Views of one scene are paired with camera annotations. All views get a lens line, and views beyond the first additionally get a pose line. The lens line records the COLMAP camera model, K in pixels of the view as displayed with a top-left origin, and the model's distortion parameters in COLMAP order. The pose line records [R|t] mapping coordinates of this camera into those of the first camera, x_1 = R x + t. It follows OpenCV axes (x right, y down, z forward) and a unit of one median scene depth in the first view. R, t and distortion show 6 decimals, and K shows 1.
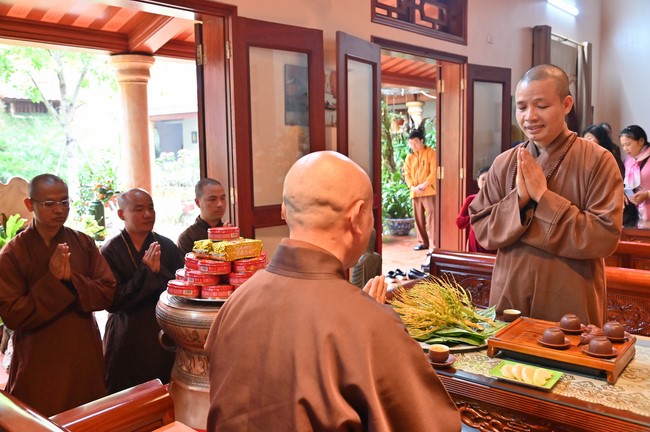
lens RADIAL K [[605.9, 0, 325.1], [0, 605.9, 215.0], [0, 0, 1]] dist [-0.011784, 0.000000]
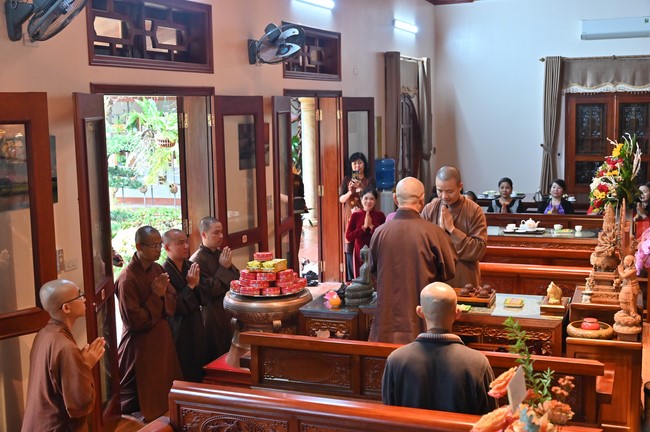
lens RADIAL K [[907.1, 0, 324.9], [0, 907.1, 216.4], [0, 0, 1]] dist [-0.014824, 0.000000]
pose [[0.944136, -0.042923, 0.326749, -0.527421], [0.039681, 0.999075, 0.016584, -0.072959], [-0.327158, -0.002692, 0.944966, -0.891361]]
